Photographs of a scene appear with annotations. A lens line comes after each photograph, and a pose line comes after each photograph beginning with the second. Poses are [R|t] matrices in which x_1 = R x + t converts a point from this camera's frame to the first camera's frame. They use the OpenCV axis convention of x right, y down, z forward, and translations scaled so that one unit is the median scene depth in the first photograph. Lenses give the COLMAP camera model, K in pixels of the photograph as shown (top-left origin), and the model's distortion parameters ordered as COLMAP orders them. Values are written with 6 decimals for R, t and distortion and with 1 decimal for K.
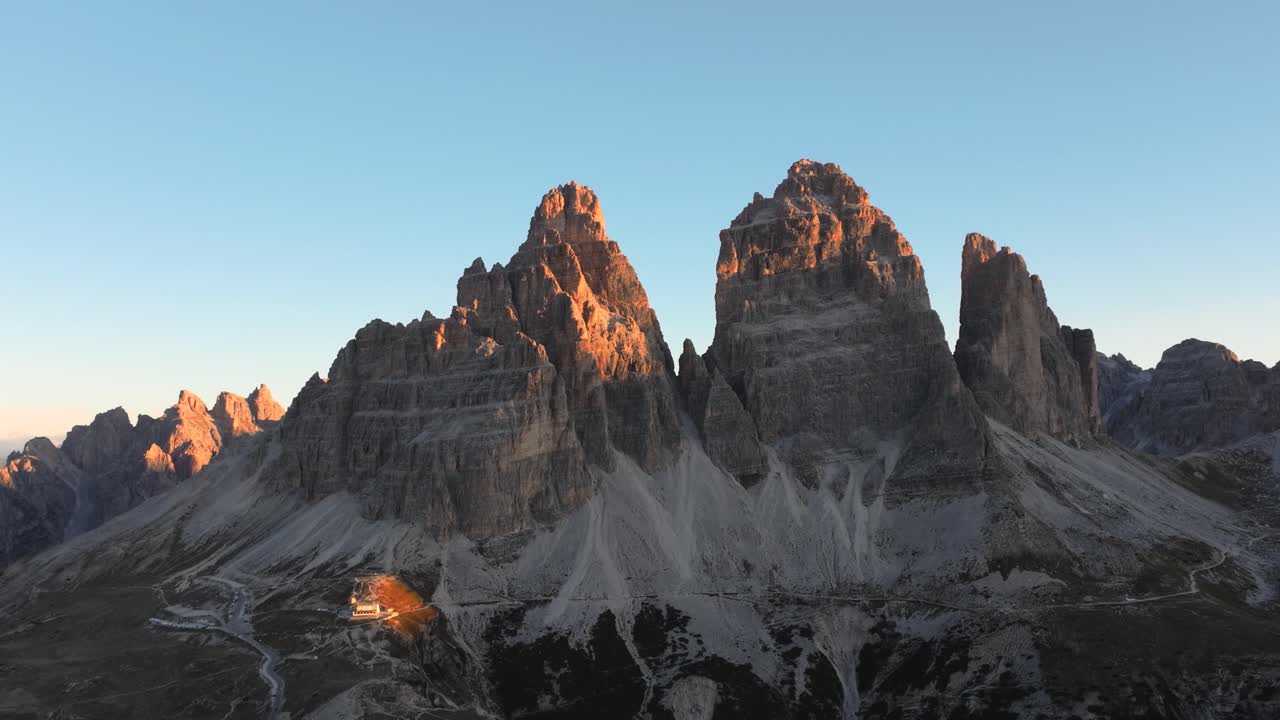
lens RADIAL K [[1190.1, 0, 640.0], [0, 1190.1, 360.0], [0, 0, 1]] dist [0.006284, -0.023322]
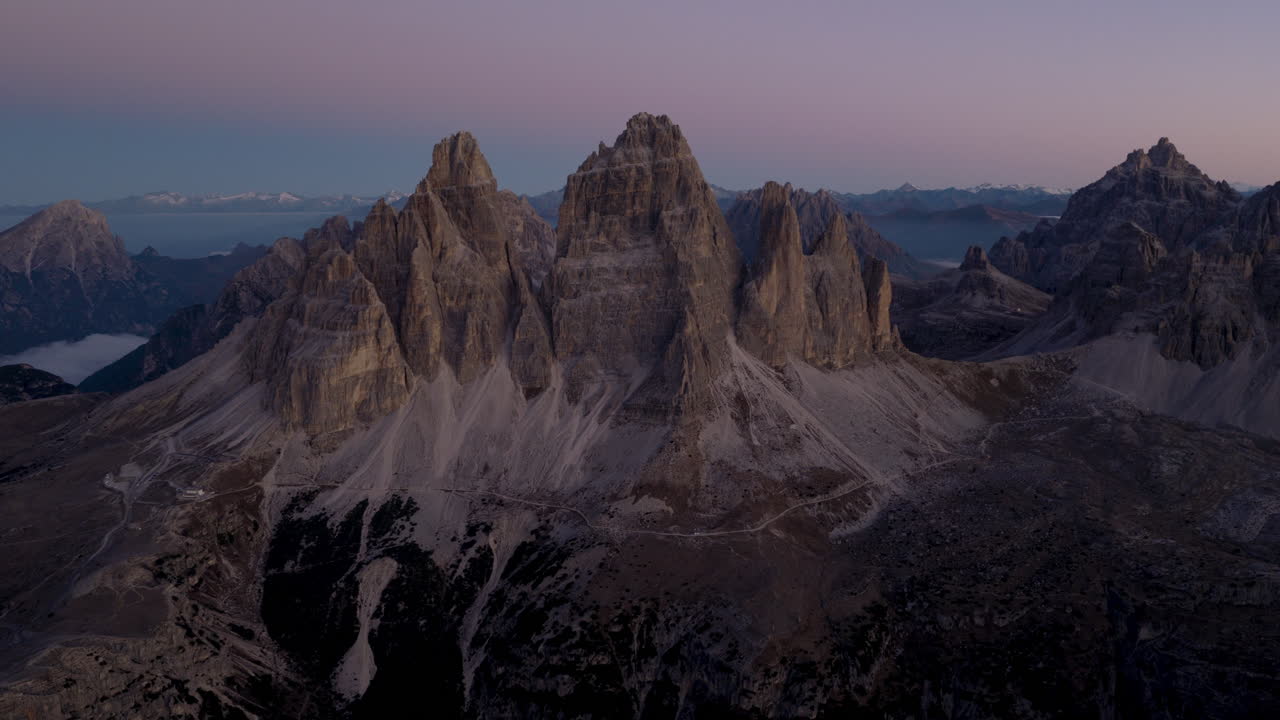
lens RADIAL K [[1057.7, 0, 640.0], [0, 1057.7, 360.0], [0, 0, 1]] dist [-0.010657, -0.005610]
pose [[0.969802, 0.056031, -0.237372, 0.505610], [-0.002160, 0.975188, 0.221368, -0.202817], [0.243885, -0.214171, 0.945860, -0.073395]]
